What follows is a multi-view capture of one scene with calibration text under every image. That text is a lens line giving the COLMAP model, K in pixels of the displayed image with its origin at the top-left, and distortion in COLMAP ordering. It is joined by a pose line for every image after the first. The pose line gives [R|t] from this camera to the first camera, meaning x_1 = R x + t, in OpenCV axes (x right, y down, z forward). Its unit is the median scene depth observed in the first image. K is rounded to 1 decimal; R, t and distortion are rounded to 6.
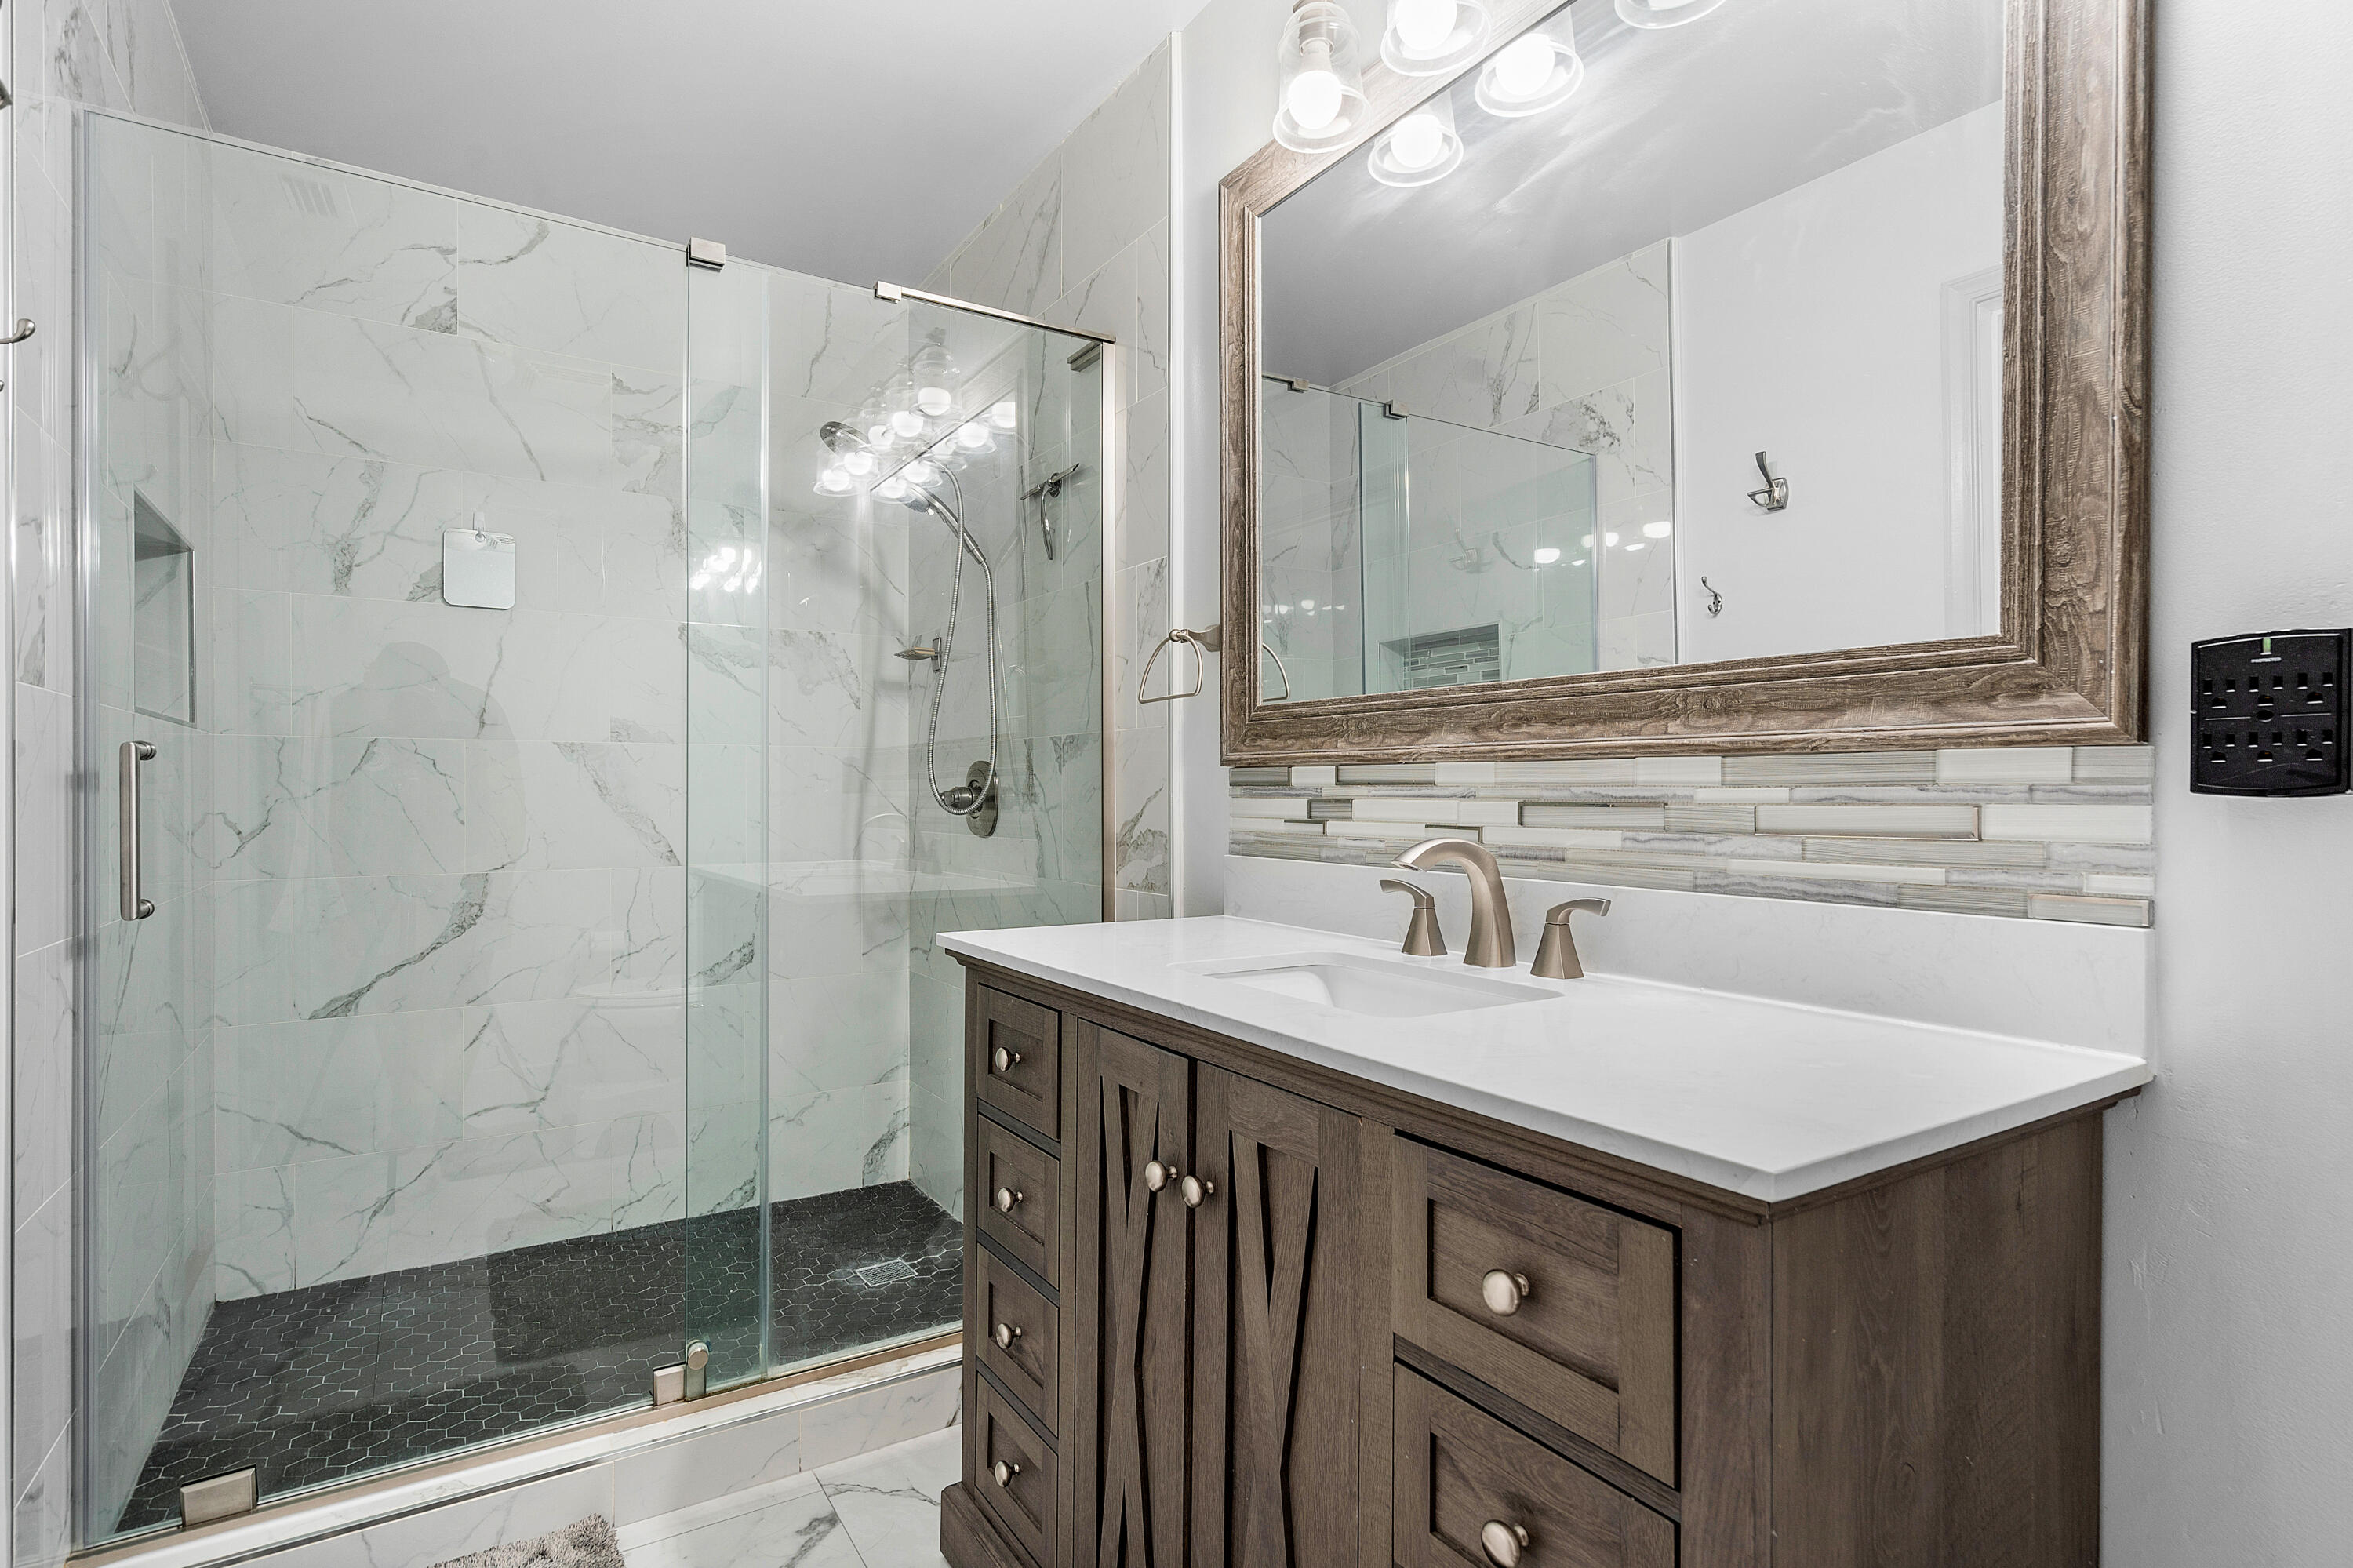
lens RADIAL K [[1196.2, 0, 1176.5], [0, 1196.2, 784.0], [0, 0, 1]] dist [-0.000809, -0.000234]
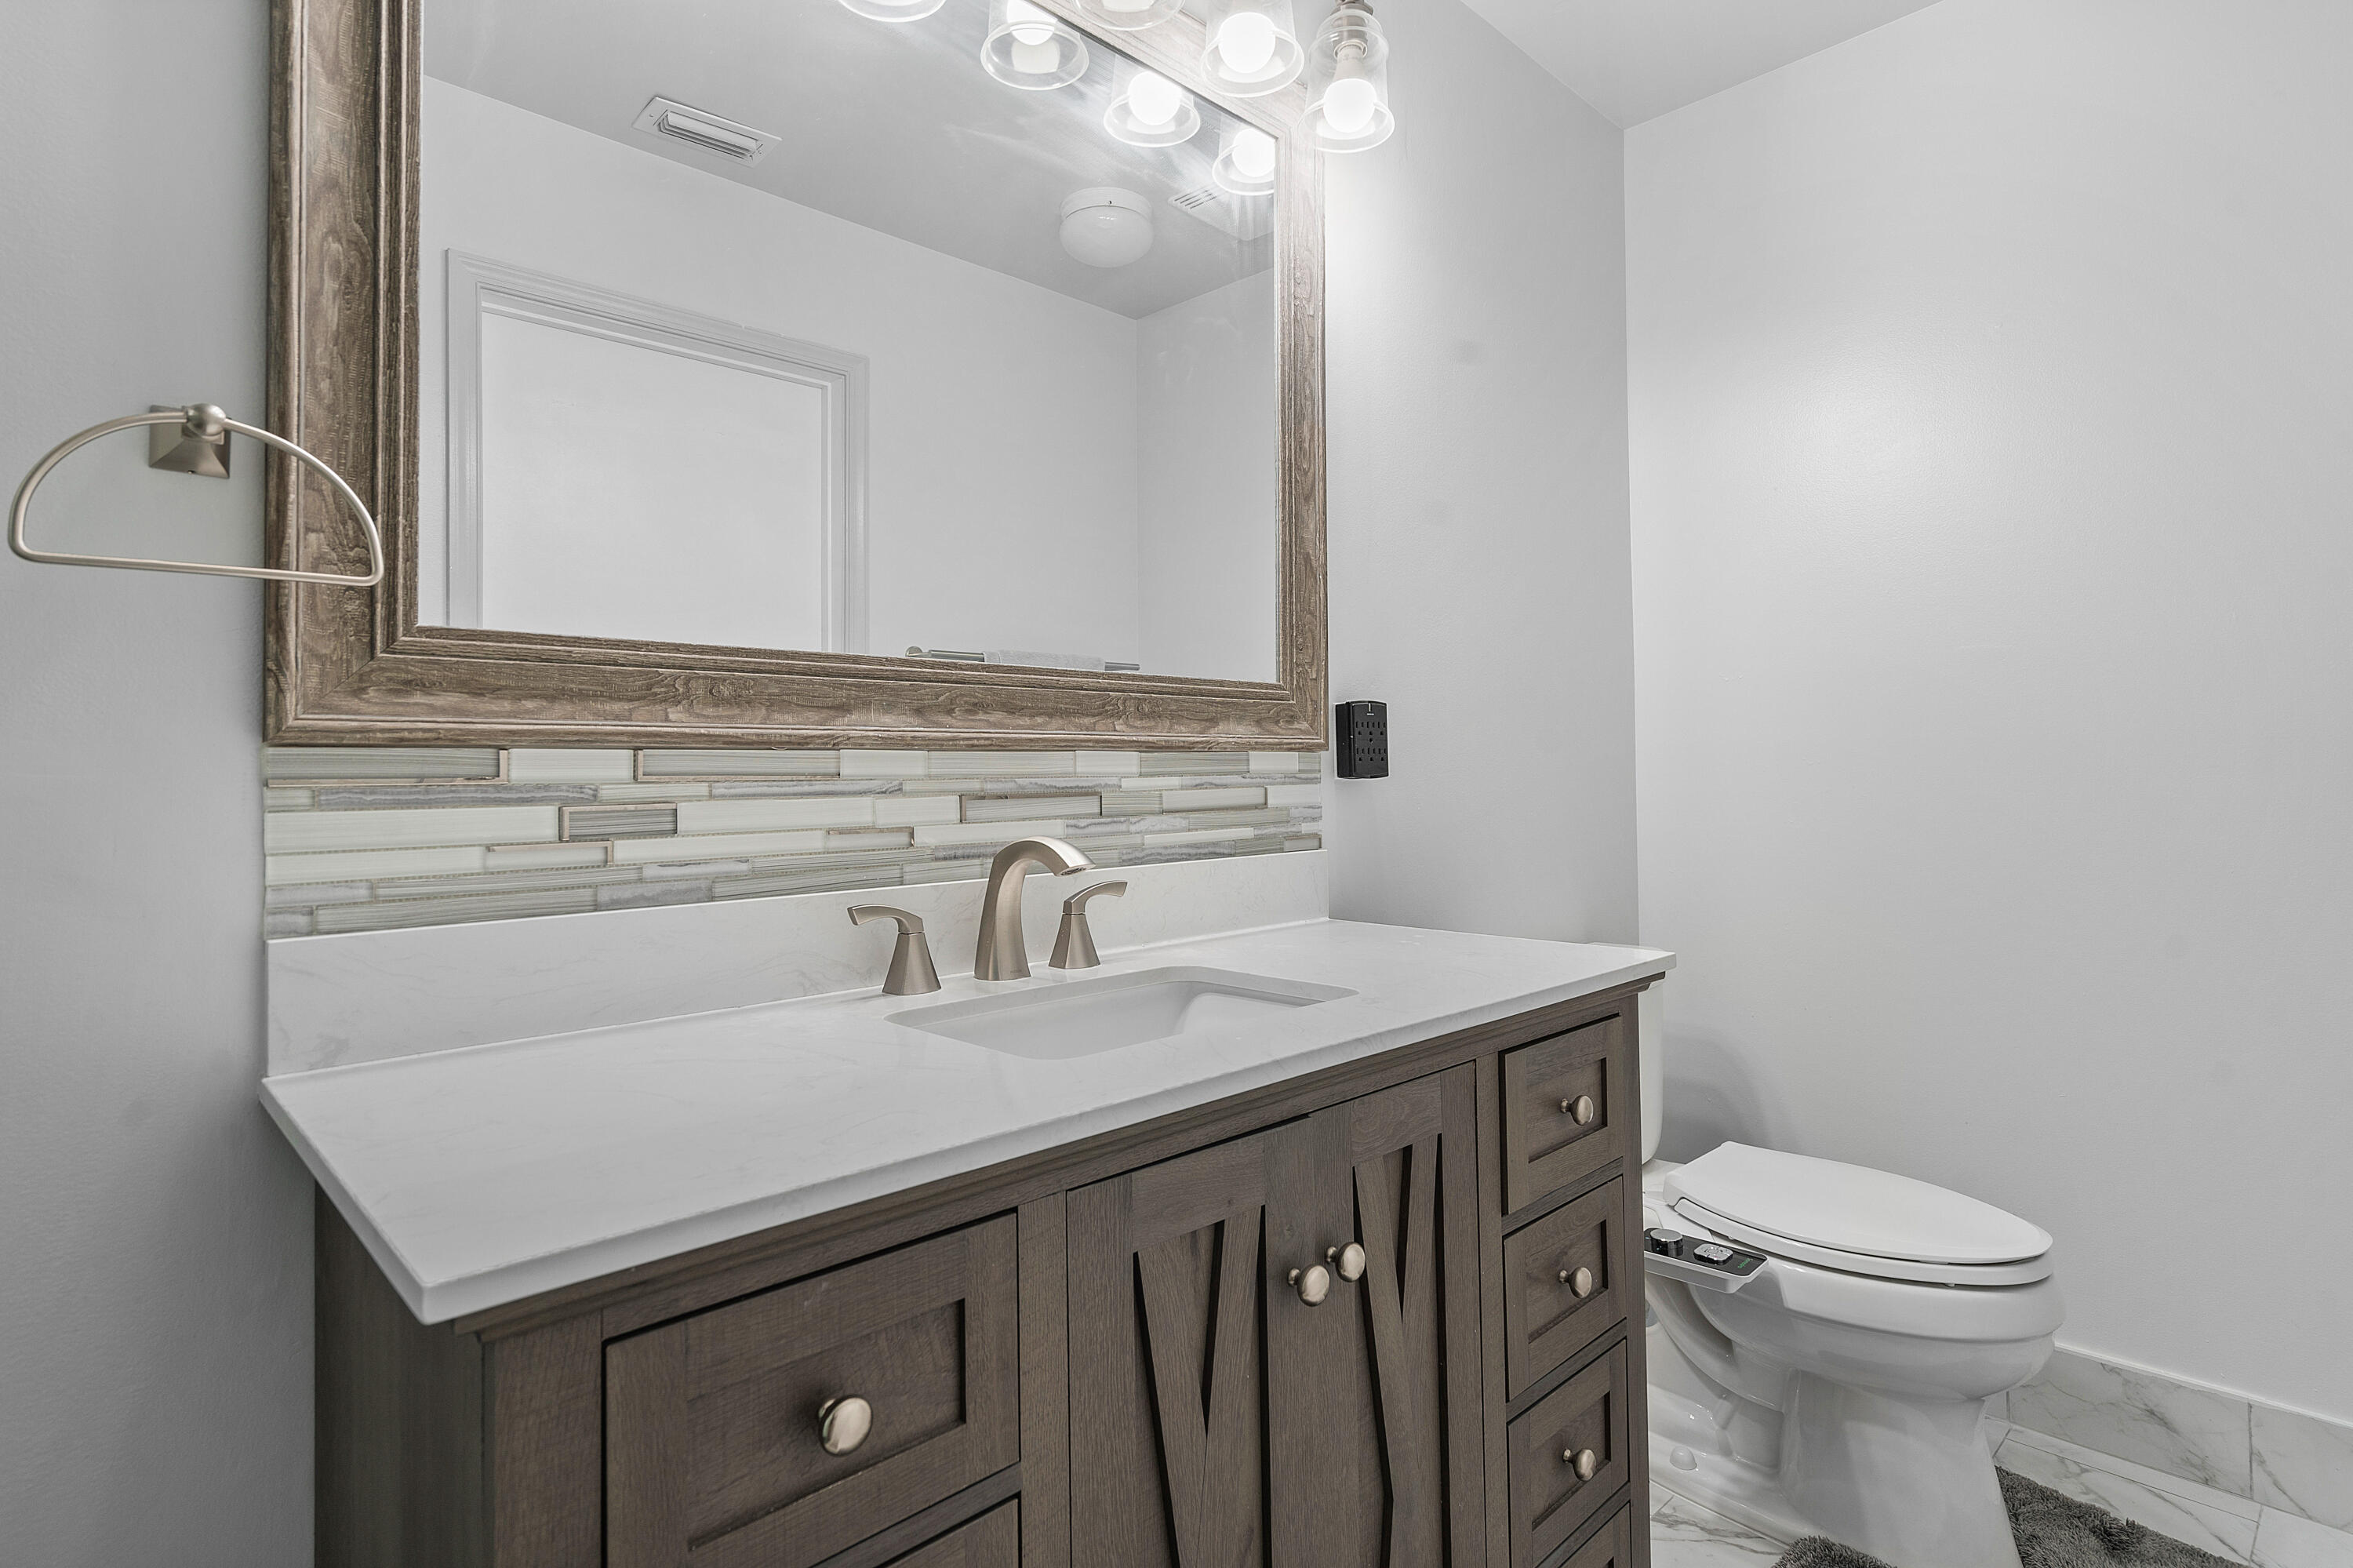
lens RADIAL K [[1165.4, 0, 1169.7], [0, 1165.4, 744.2], [0, 0, 1]] dist [0.001395, -0.000063]
pose [[-0.191438, 0.028184, 0.981100, -0.653581], [0.009636, 0.999593, -0.026834, 0.001185], [-0.981457, 0.004317, -0.191631, 1.090392]]
